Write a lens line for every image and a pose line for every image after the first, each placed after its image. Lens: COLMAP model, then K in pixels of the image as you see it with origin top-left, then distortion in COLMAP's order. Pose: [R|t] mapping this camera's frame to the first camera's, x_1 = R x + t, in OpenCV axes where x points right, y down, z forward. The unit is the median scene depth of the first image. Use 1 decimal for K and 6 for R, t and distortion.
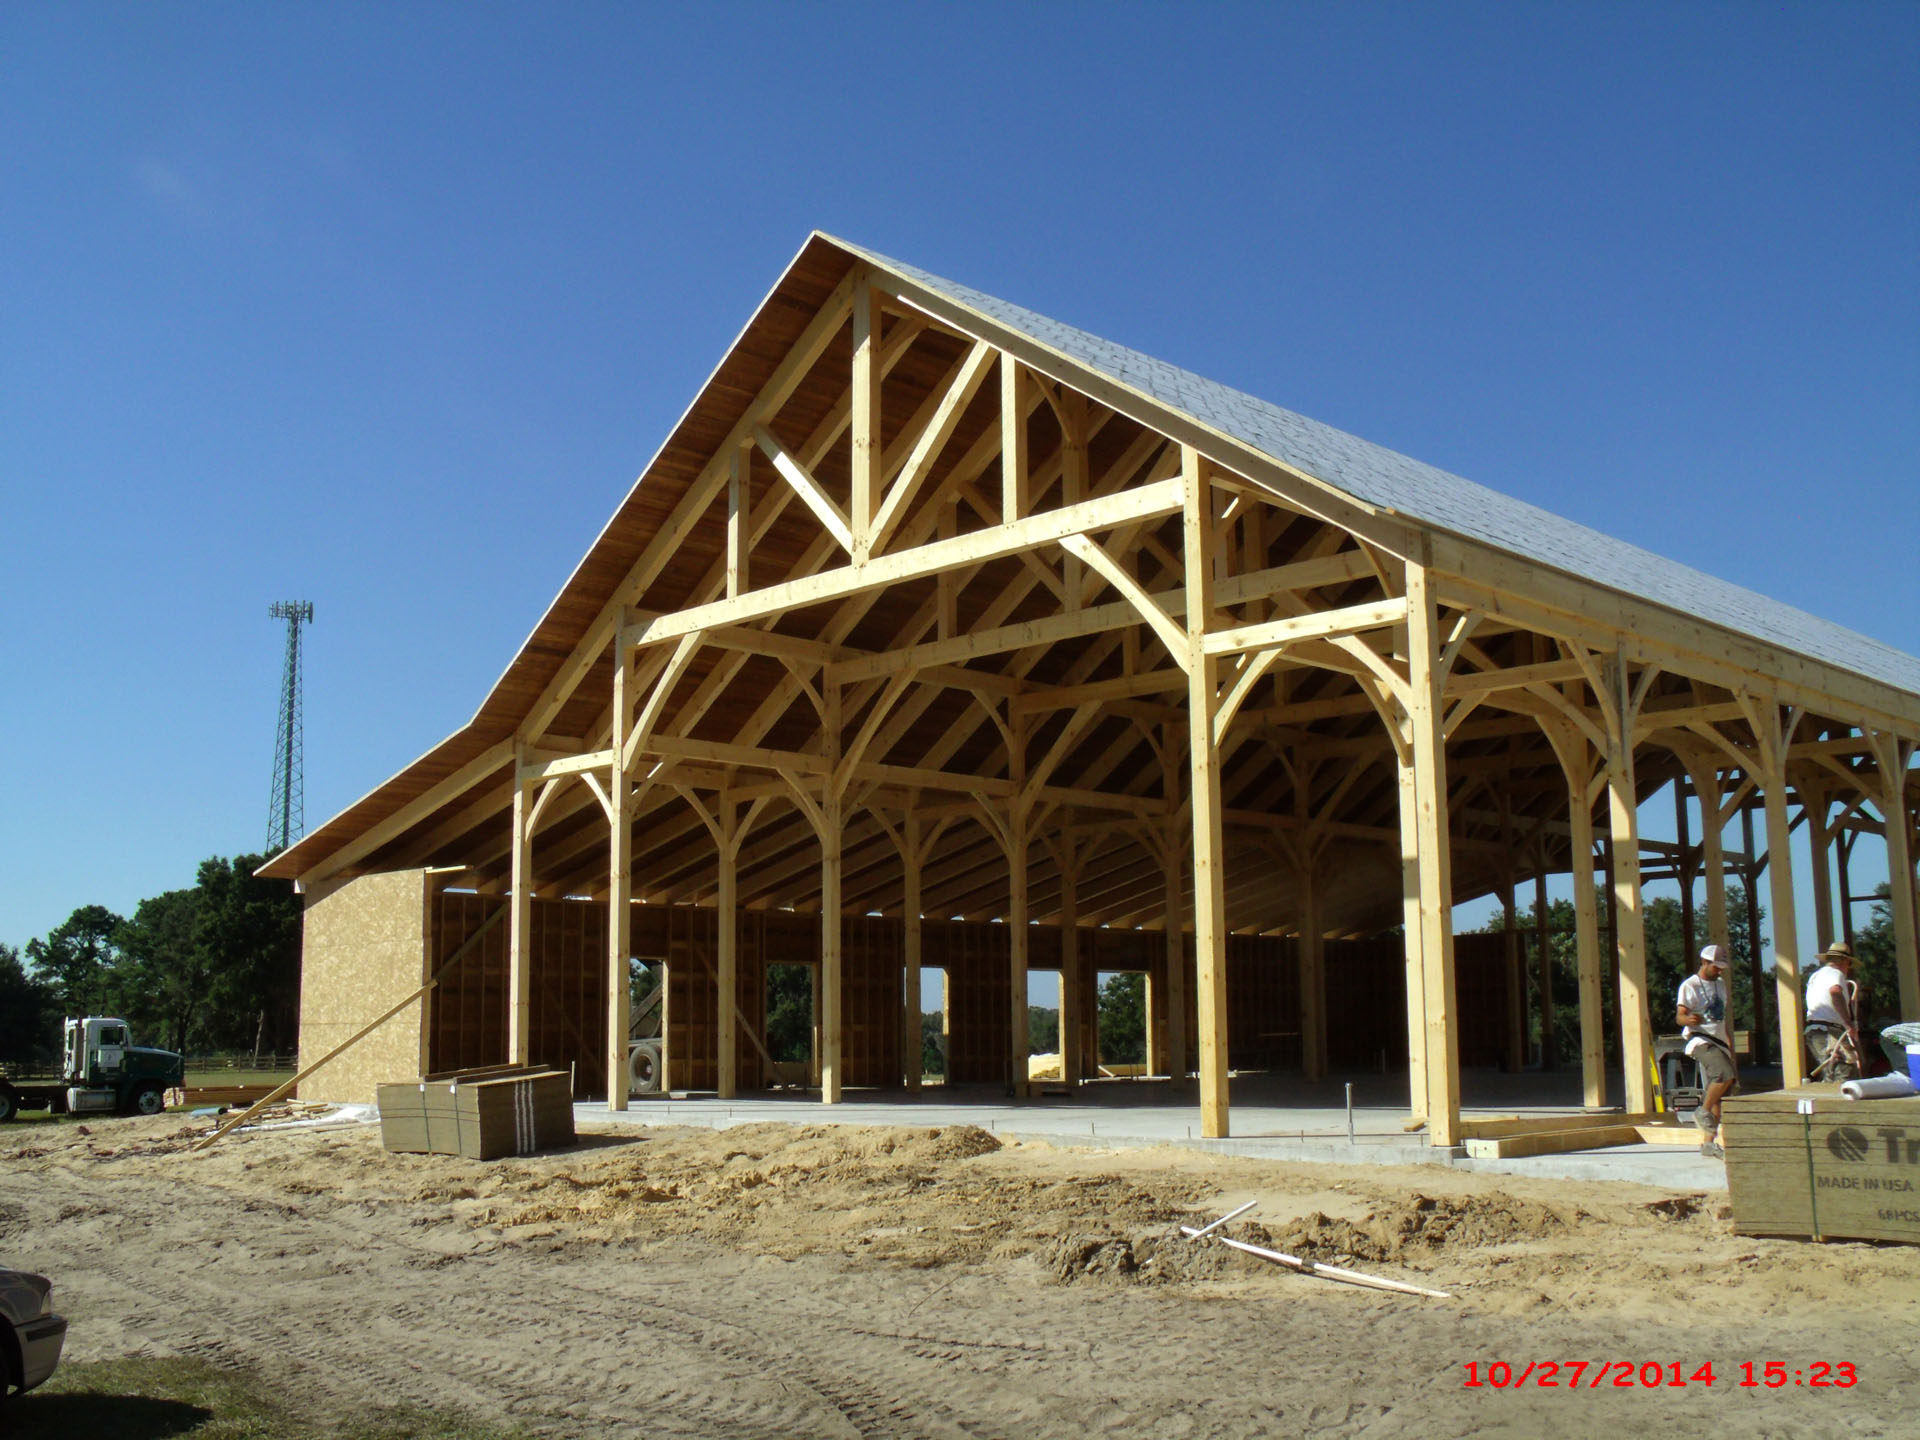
lens RADIAL K [[1890.7, 0, 960.0], [0, 1890.7, 720.0], [0, 0, 1]] dist [-0.086471, -0.018867]
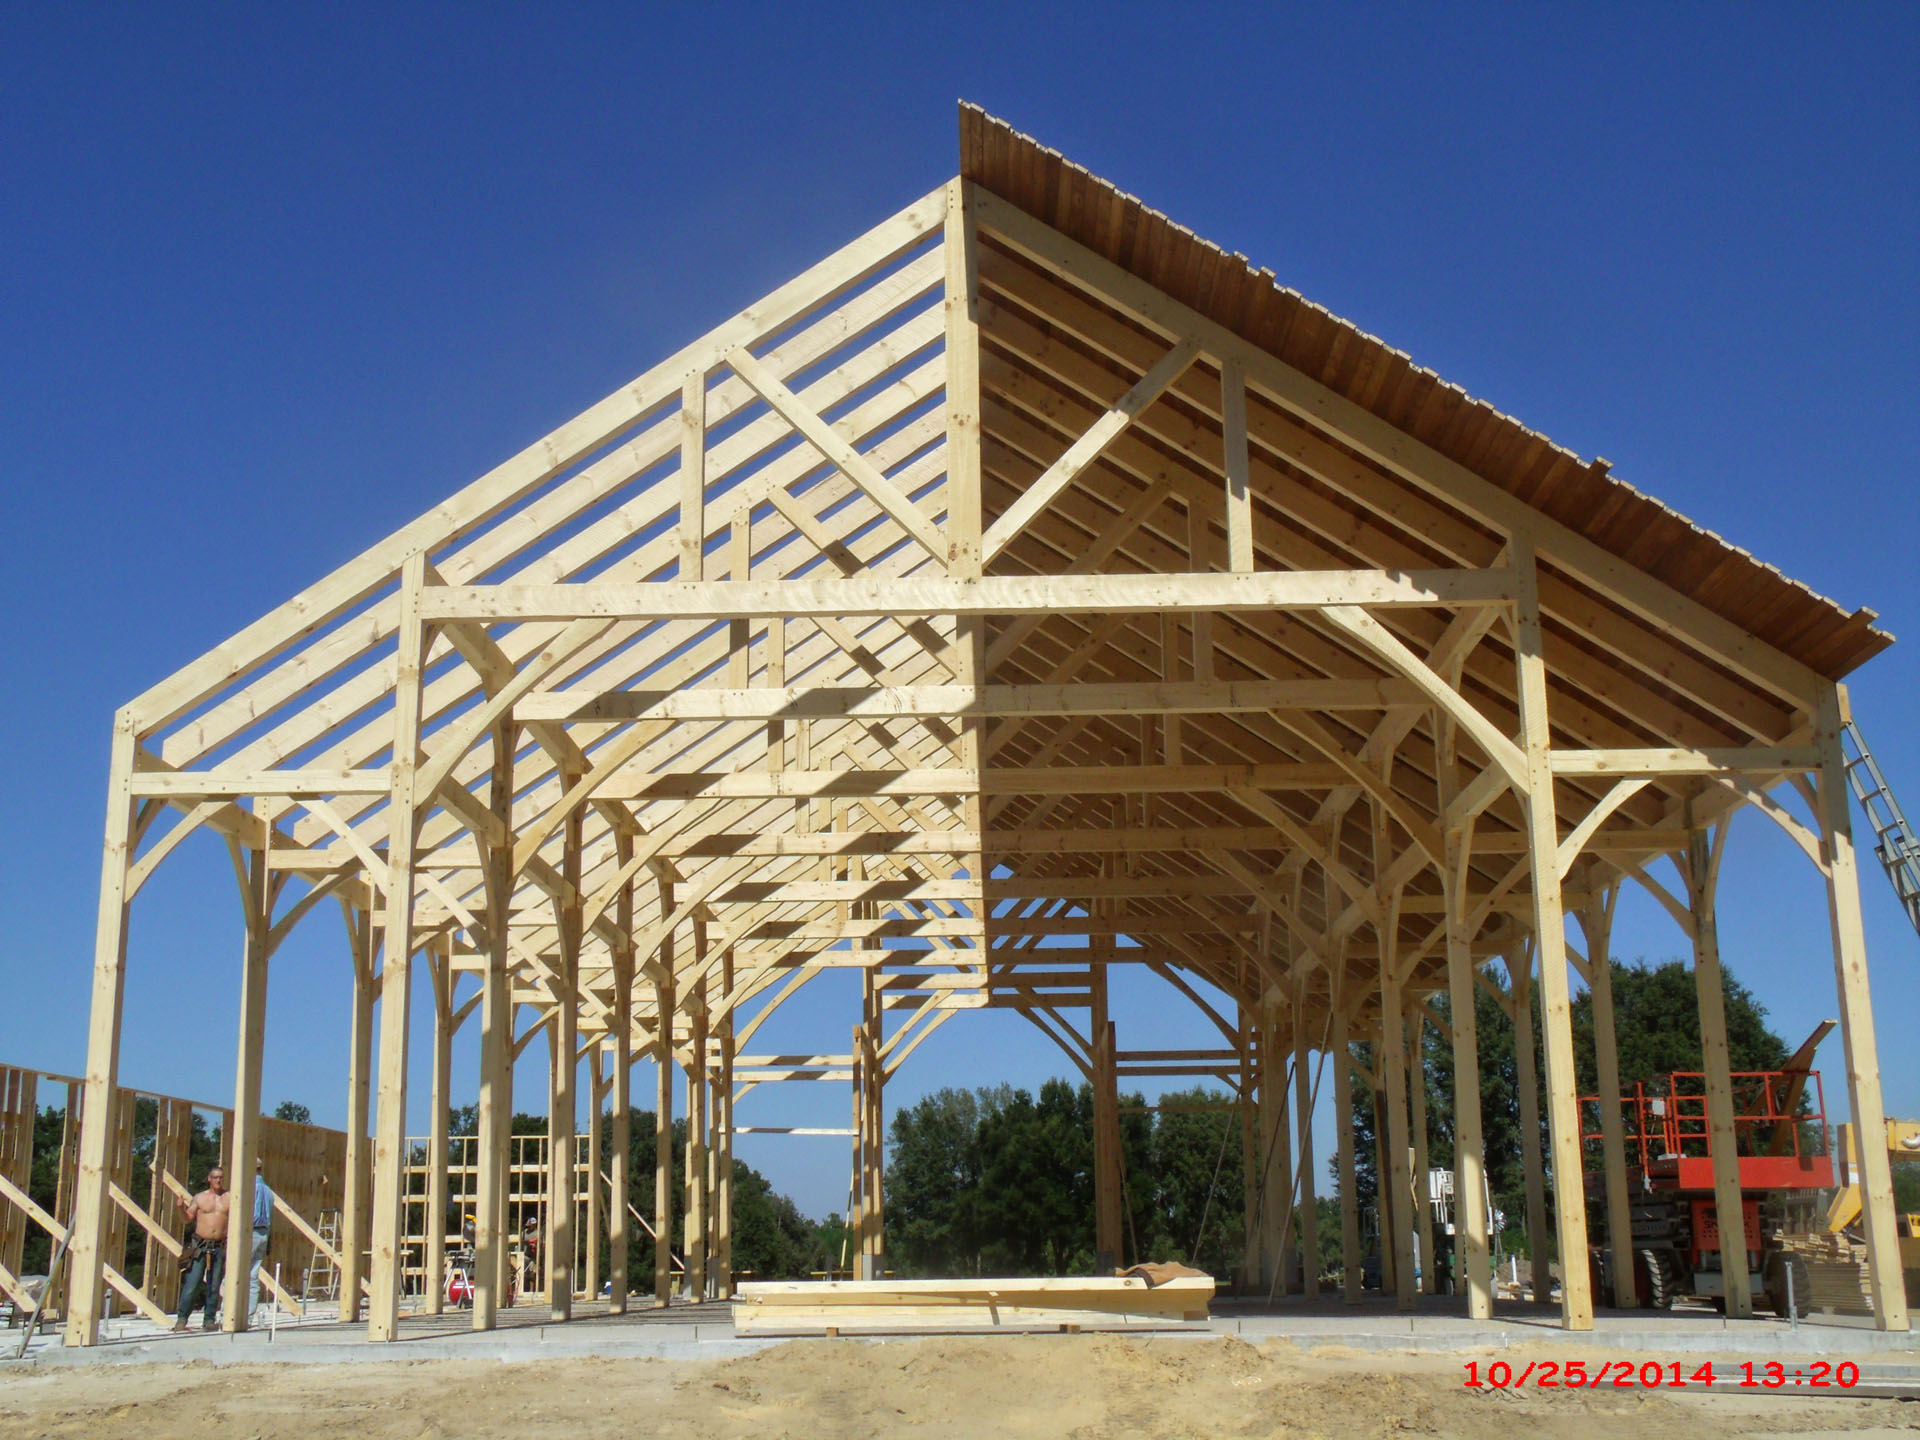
lens RADIAL K [[2233.5, 0, 960.0], [0, 2233.5, 720.0], [0, 0, 1]] dist [-0.013022, 0.029376]
pose [[0.717418, 0.163423, 0.677203, -0.656706], [-0.106294, 0.986392, -0.125431, 0.085512], [-0.688486, 0.018004, 0.725026, 0.365867]]
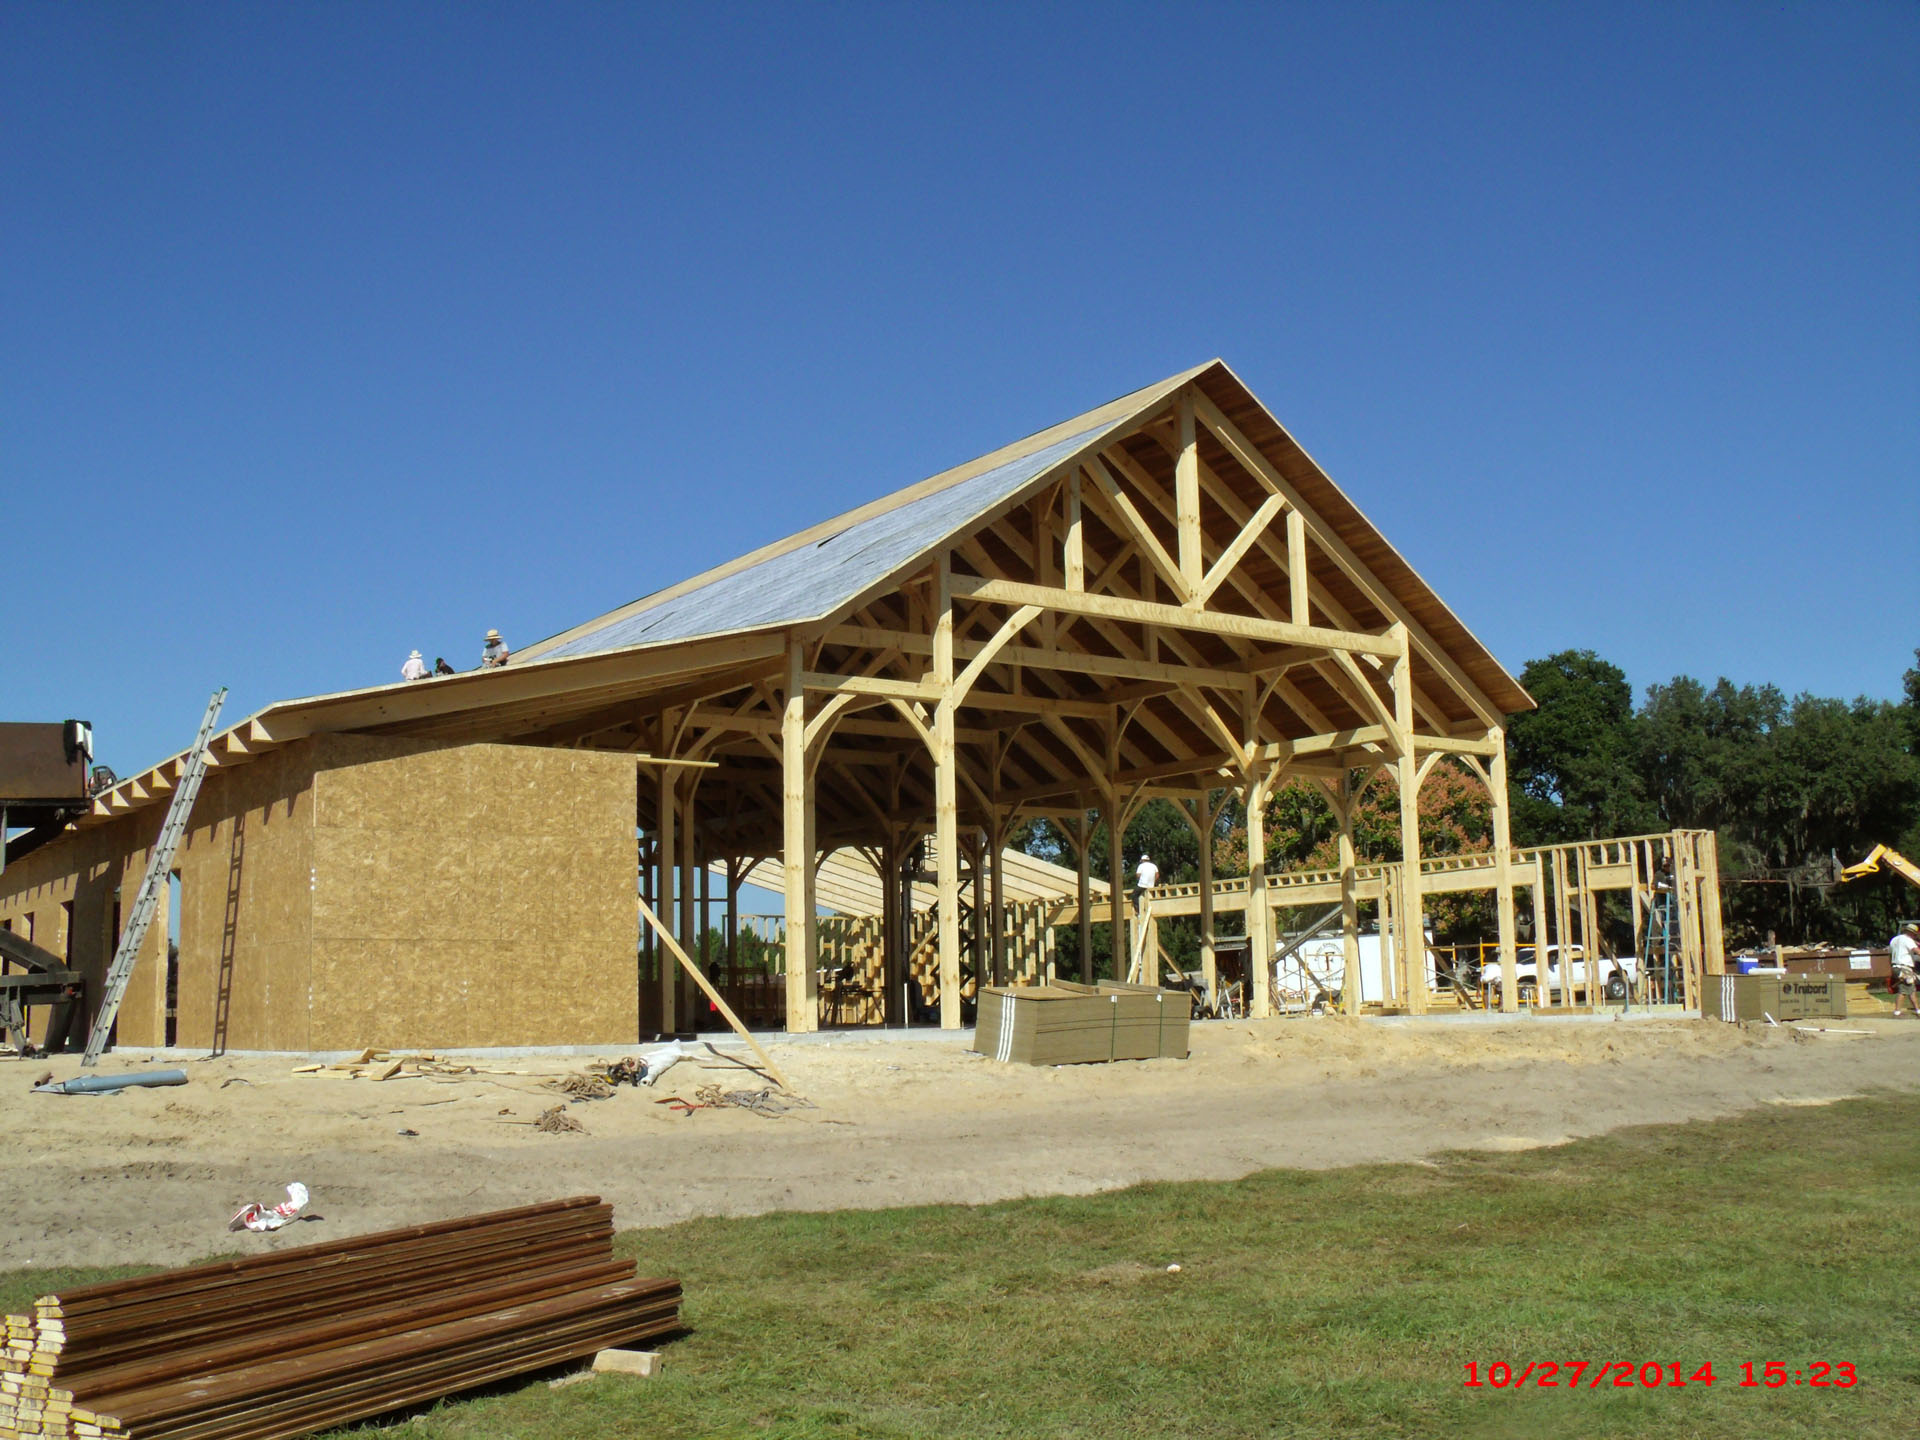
lens RADIAL K [[1848.8, 0, 960.0], [0, 1848.8, 720.0], [0, 0, 1]] dist [-0.049539, 0.010155]
pose [[0.146907, 0.157654, 0.976506, -1.376066], [-0.138486, 0.980772, -0.137509, 0.202450], [-0.979408, -0.115031, 0.165915, 0.954178]]
